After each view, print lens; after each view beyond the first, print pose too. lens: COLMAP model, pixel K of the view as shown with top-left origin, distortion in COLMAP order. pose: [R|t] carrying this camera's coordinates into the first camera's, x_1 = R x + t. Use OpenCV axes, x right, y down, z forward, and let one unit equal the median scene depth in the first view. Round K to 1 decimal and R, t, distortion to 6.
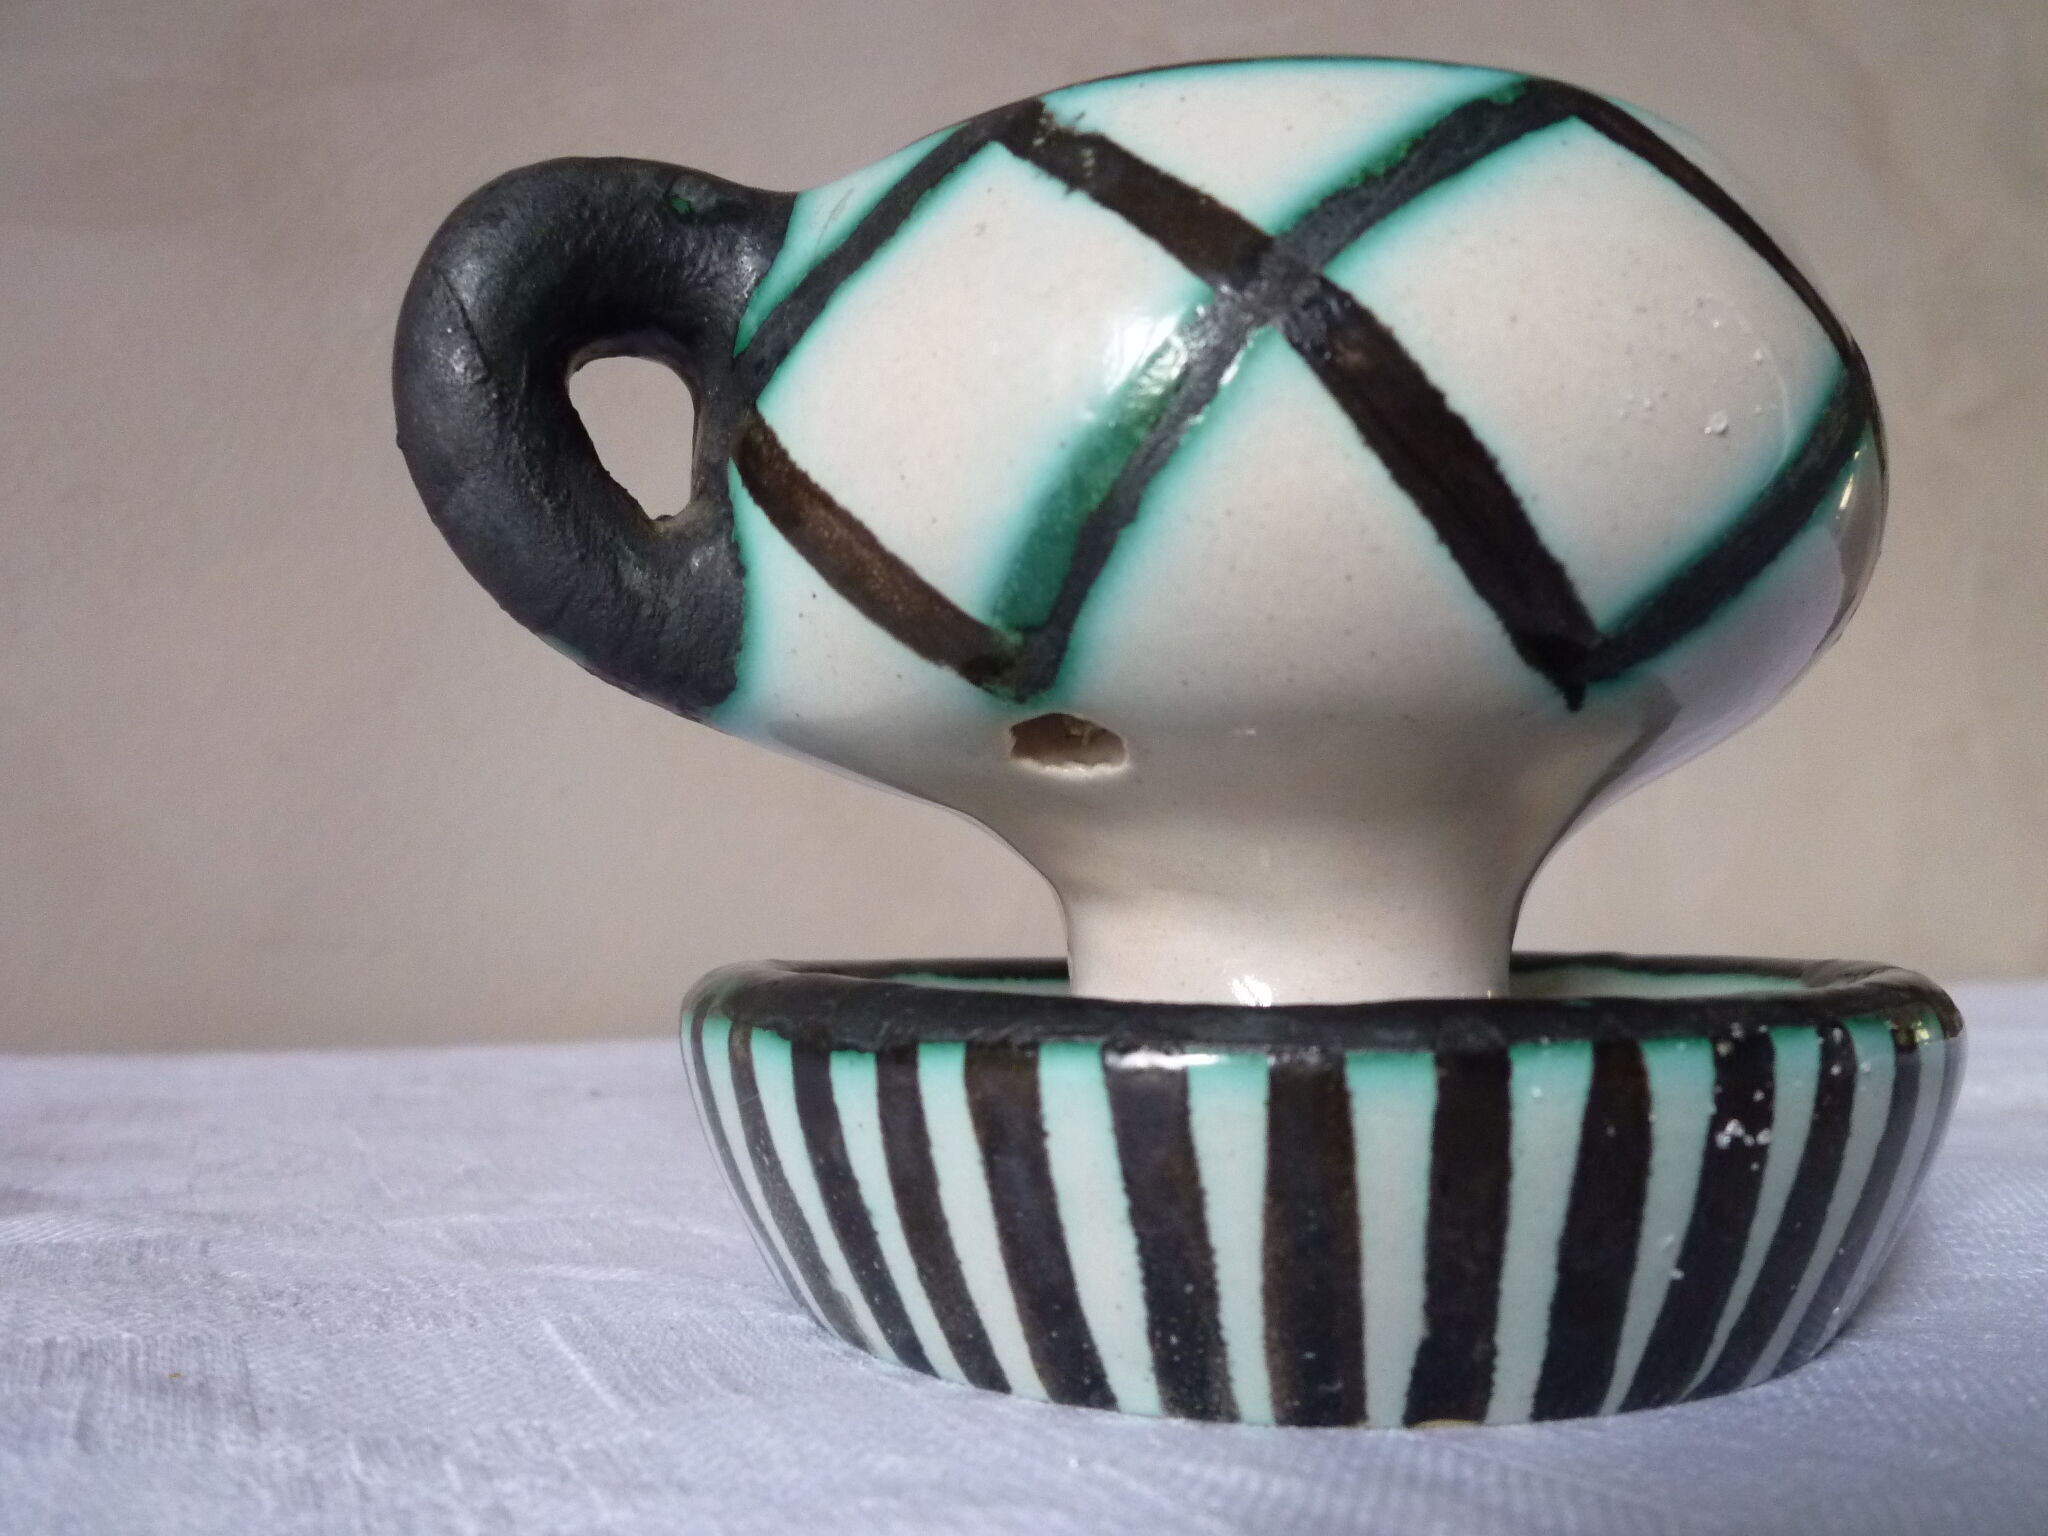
lens RADIAL K [[1479.2, 0, 1024.9], [0, 1479.2, 740.5], [0, 0, 1]] dist [-0.073389, 0.004071]
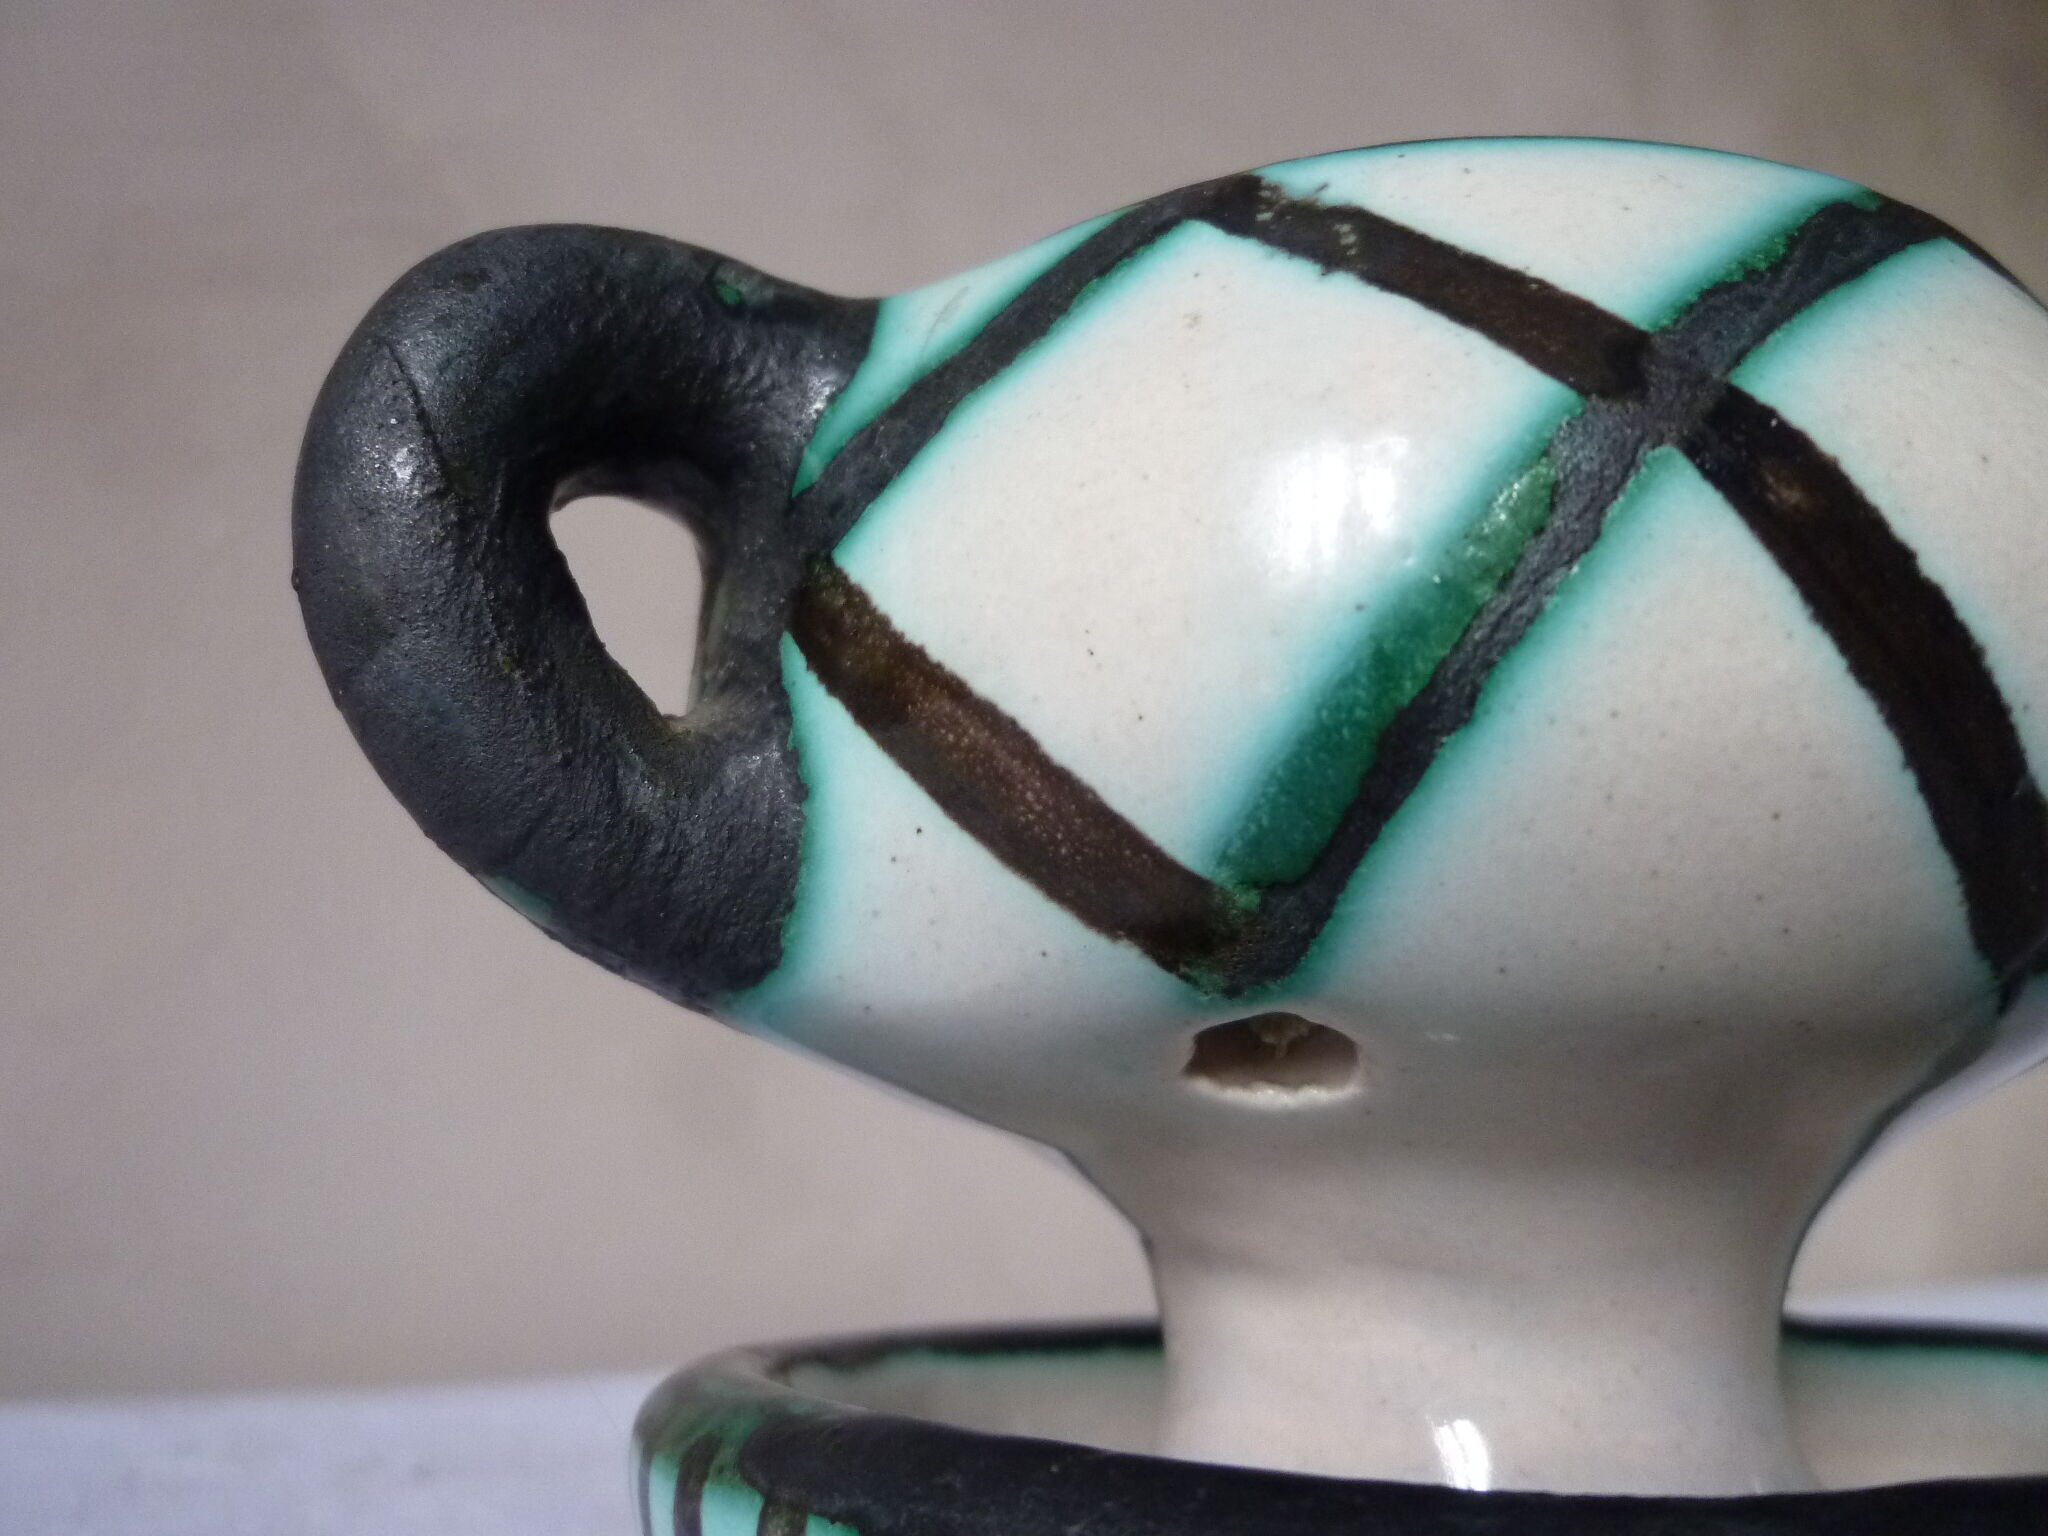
lens RADIAL K [[1479.2, 0, 1024.9], [0, 1479.2, 740.5], [0, 0, 1]] dist [-0.073389, 0.004071]
pose [[0.993591, 0.037006, 0.106810, -0.167250], [-0.015985, 0.981397, -0.191321, -0.009967], [-0.111903, 0.188387, 0.975699, 0.327626]]
